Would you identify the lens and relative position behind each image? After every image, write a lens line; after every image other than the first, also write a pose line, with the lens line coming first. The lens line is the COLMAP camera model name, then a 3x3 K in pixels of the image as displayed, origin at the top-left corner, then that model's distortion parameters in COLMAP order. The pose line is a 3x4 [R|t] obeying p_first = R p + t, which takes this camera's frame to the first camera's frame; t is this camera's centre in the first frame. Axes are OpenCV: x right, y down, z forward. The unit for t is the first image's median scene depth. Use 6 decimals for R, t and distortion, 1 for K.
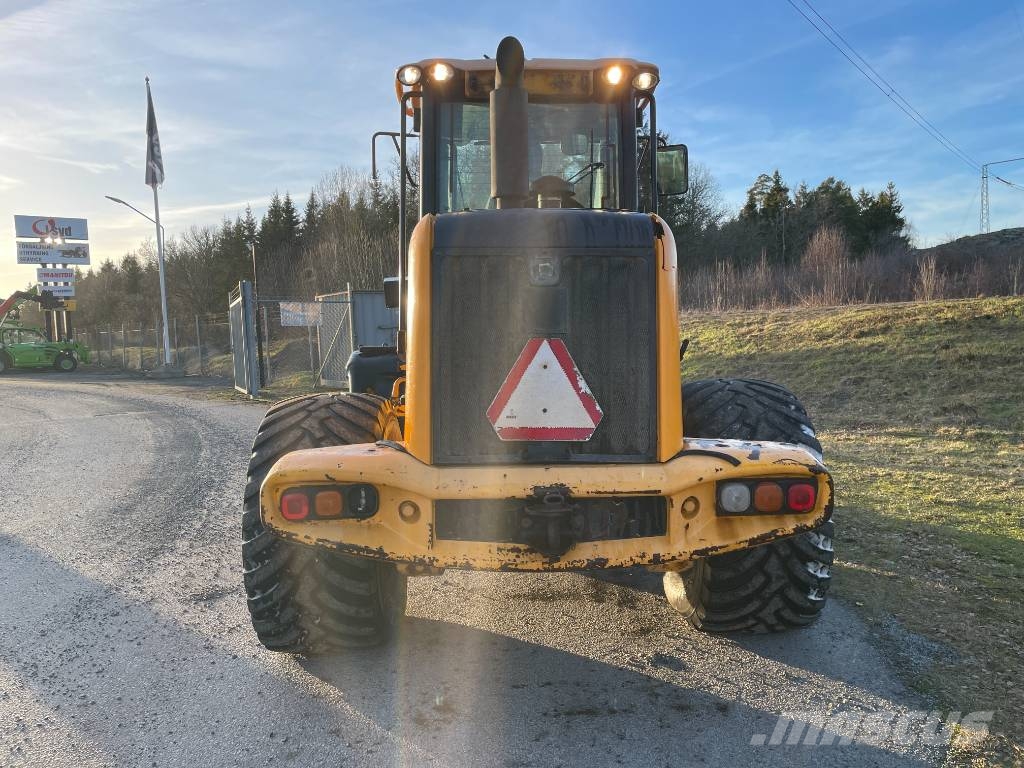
lens RADIAL K [[772.9, 0, 519.1], [0, 772.9, 380.5], [0, 0, 1]] dist [0.085193, -0.113143]
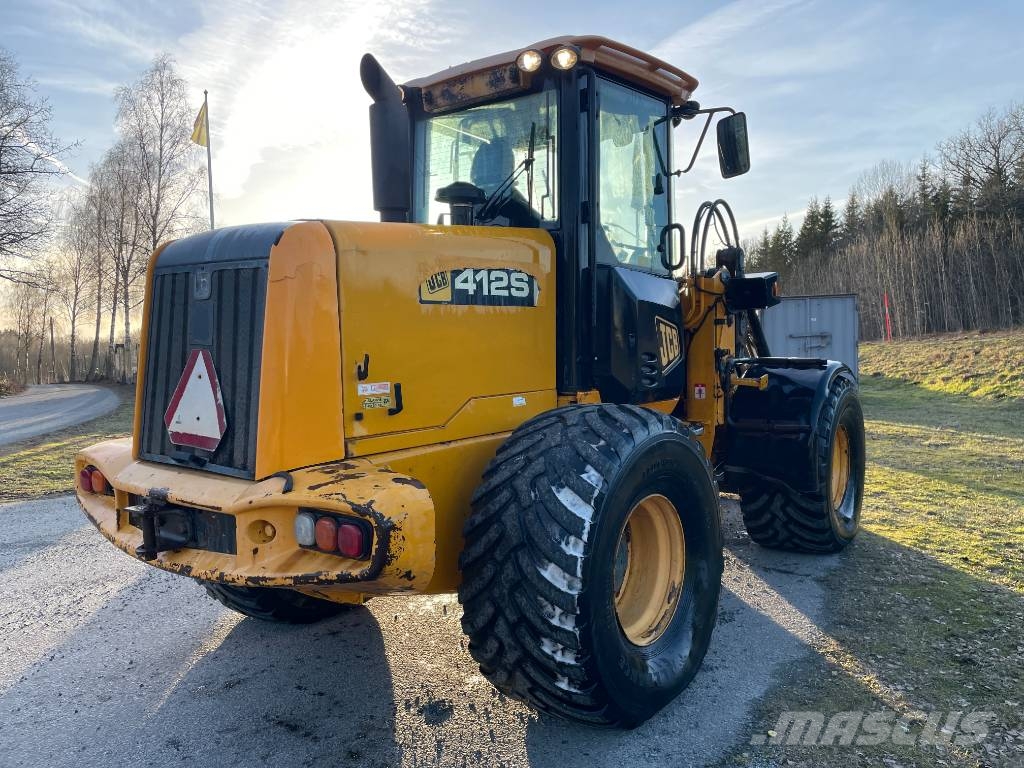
lens RADIAL K [[772.9, 0, 519.1], [0, 772.9, 380.5], [0, 0, 1]] dist [0.085193, -0.113143]
pose [[0.771994, 0.040290, -0.634352, 0.897465], [-0.046922, 0.998878, 0.006340, -0.034634], [0.633896, 0.024871, 0.773018, 0.390603]]
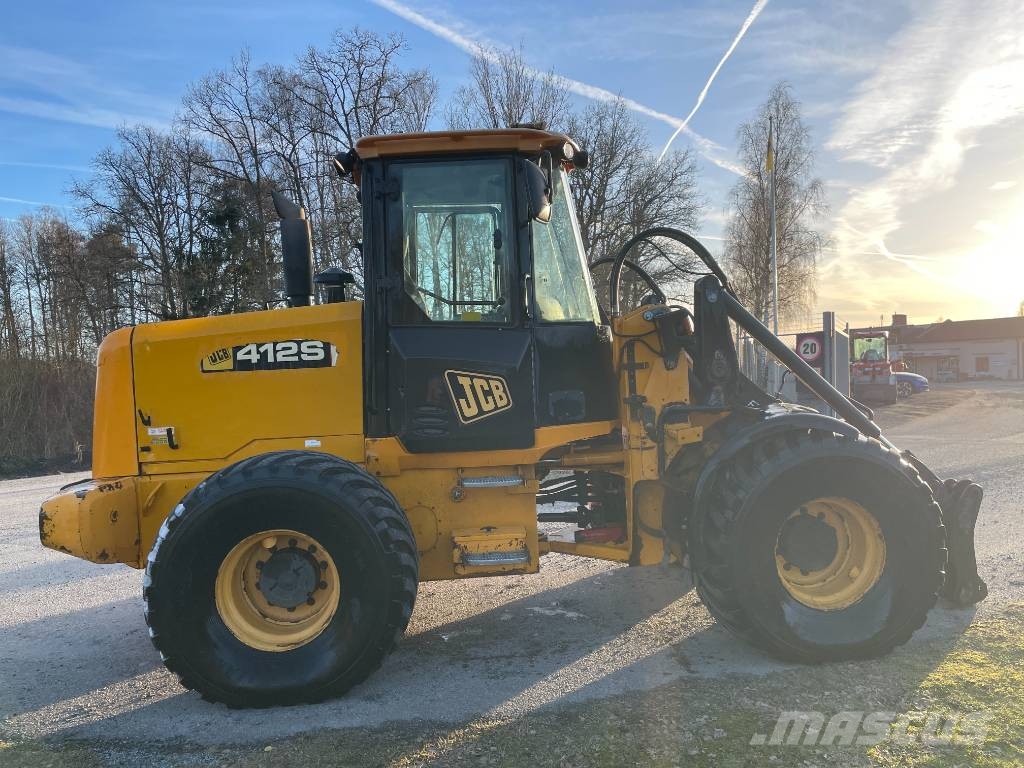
lens RADIAL K [[772.9, 0, 519.1], [0, 772.9, 380.5], [0, 0, 1]] dist [0.085193, -0.113143]
pose [[0.028920, 0.039040, -0.998819, 1.602719], [-0.036577, 0.998609, 0.037972, -0.178101], [0.998912, 0.035436, 0.030307, 1.577375]]
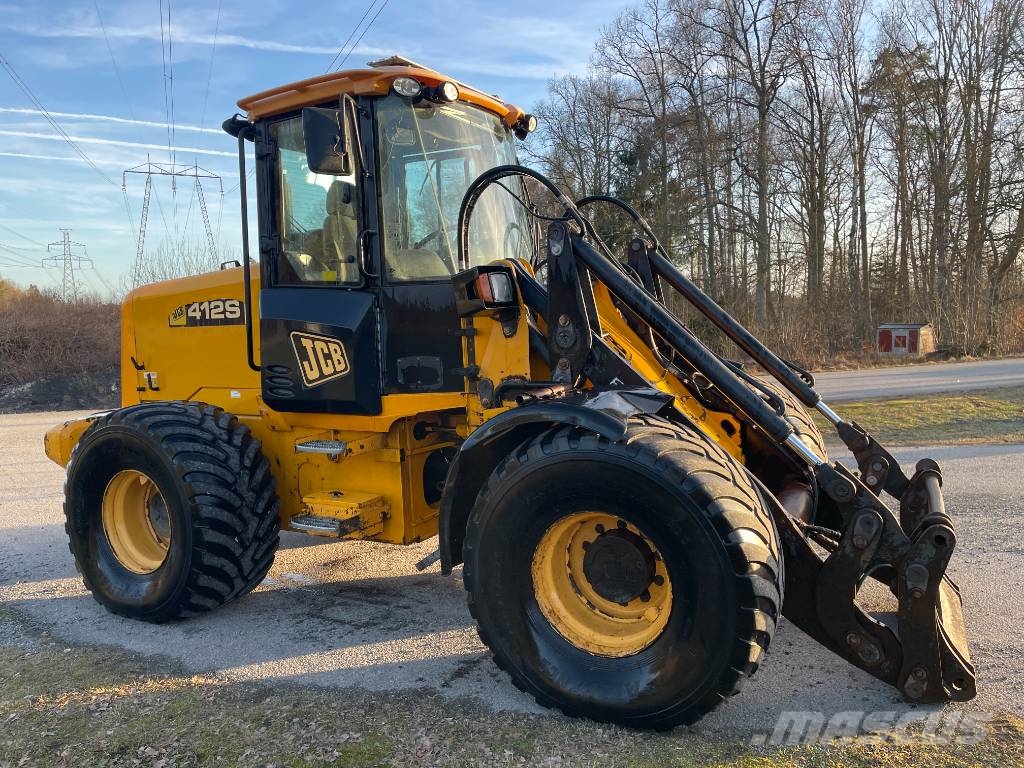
lens RADIAL K [[772.9, 0, 519.1], [0, 772.9, 380.5], [0, 0, 1]] dist [0.085193, -0.113143]
pose [[-0.508846, 0.110456, -0.853742, 1.219411], [-0.023913, 0.989538, 0.142278, -0.257103], [0.860525, 0.092813, -0.500881, 2.501372]]
